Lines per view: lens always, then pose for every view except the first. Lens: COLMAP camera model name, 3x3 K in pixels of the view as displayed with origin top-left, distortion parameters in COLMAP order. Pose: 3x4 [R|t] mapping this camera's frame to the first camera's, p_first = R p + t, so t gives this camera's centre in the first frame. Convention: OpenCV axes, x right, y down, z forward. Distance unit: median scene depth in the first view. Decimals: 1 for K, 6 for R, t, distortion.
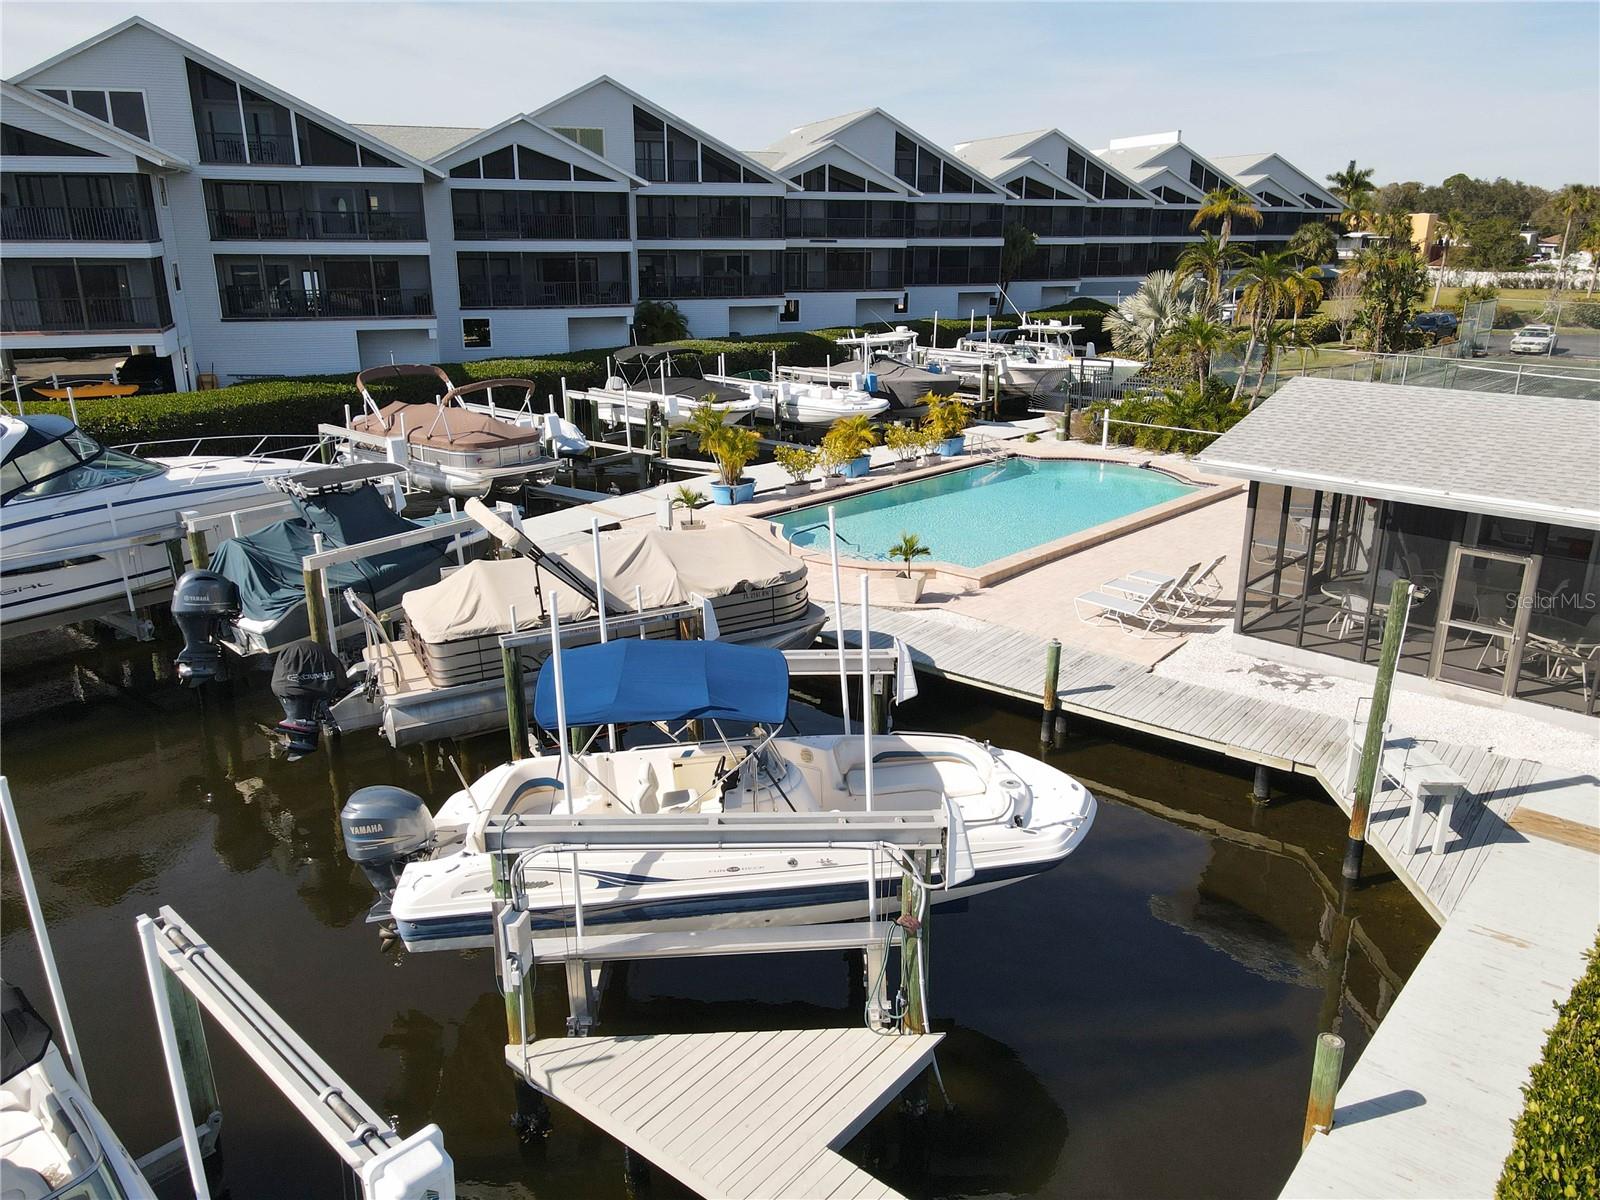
lens RADIAL K [[1176.7, 0, 797.4], [0, 1176.7, 599.0], [0, 0, 1]] dist [-0.002686, 0.051503]
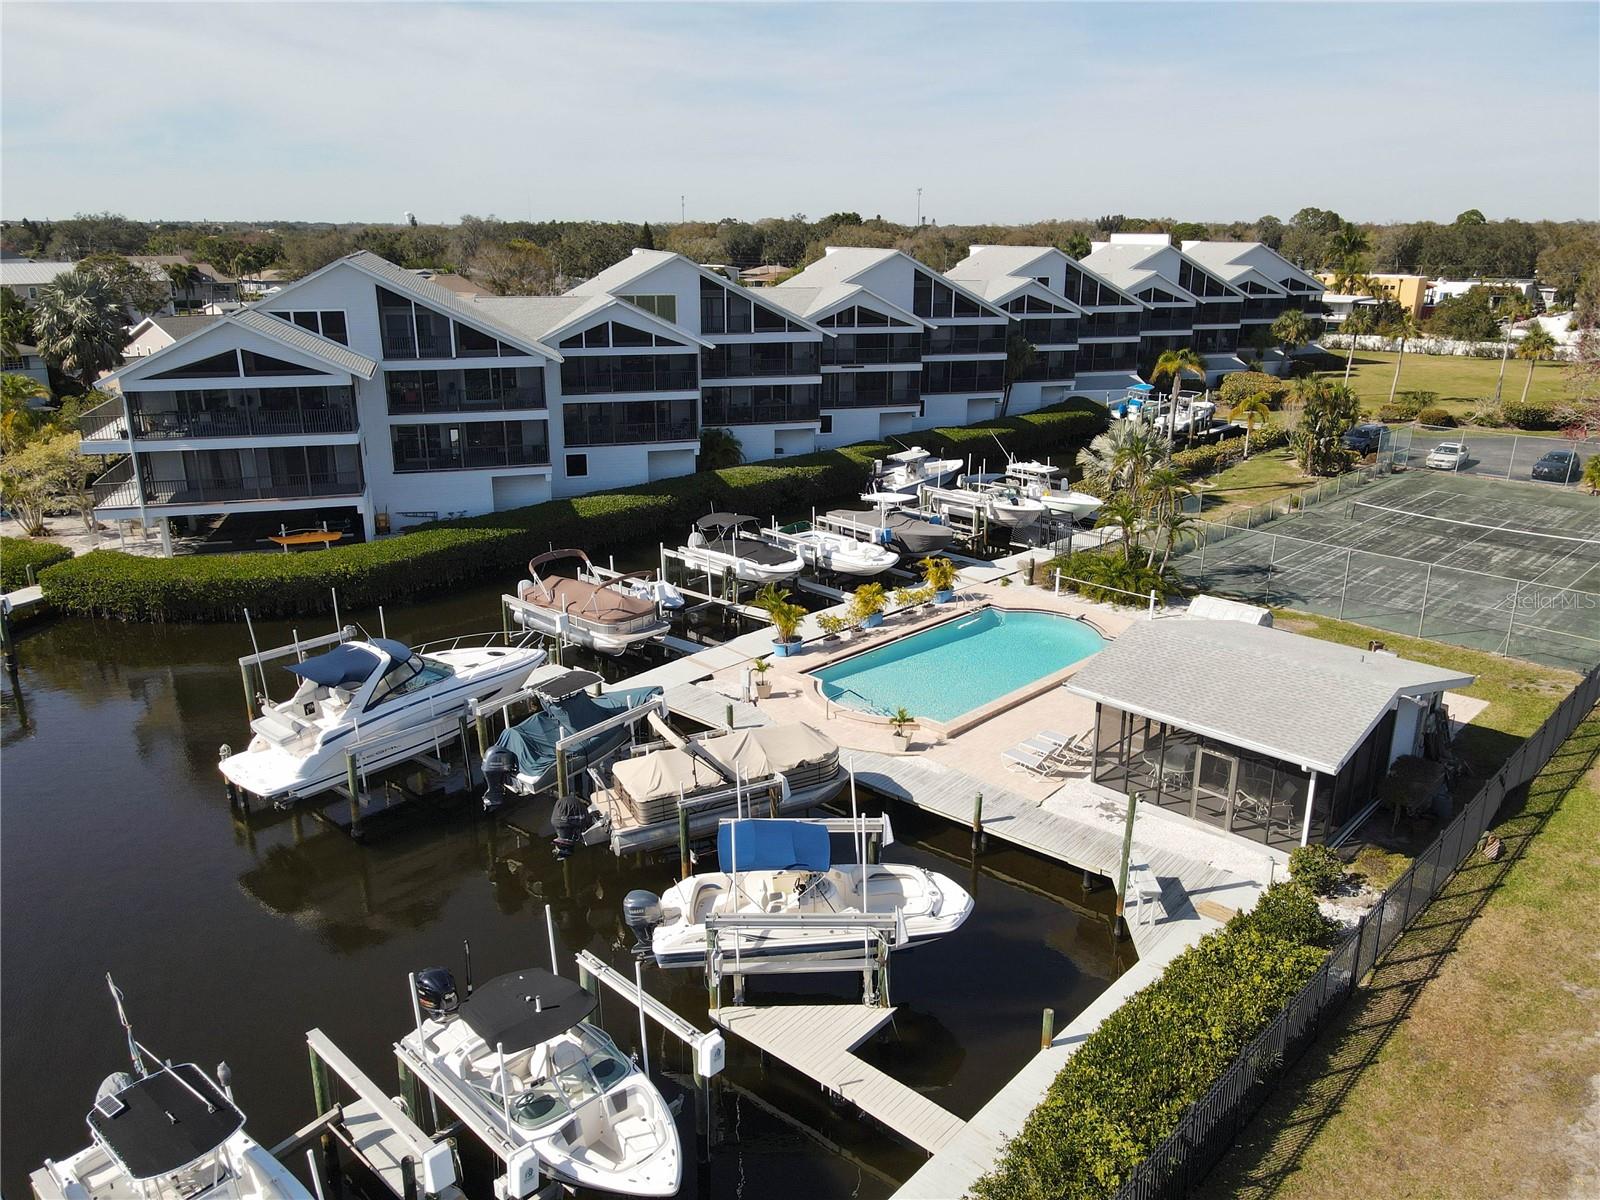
lens RADIAL K [[1176.7, 0, 797.4], [0, 1176.7, 599.0], [0, 0, 1]] dist [-0.002686, 0.051503]
pose [[0.999672, 0.007163, -0.024571, -0.007755], [-0.007210, 0.999972, -0.001819, -0.164961], [0.024558, 0.001995, 0.999696, -0.507598]]
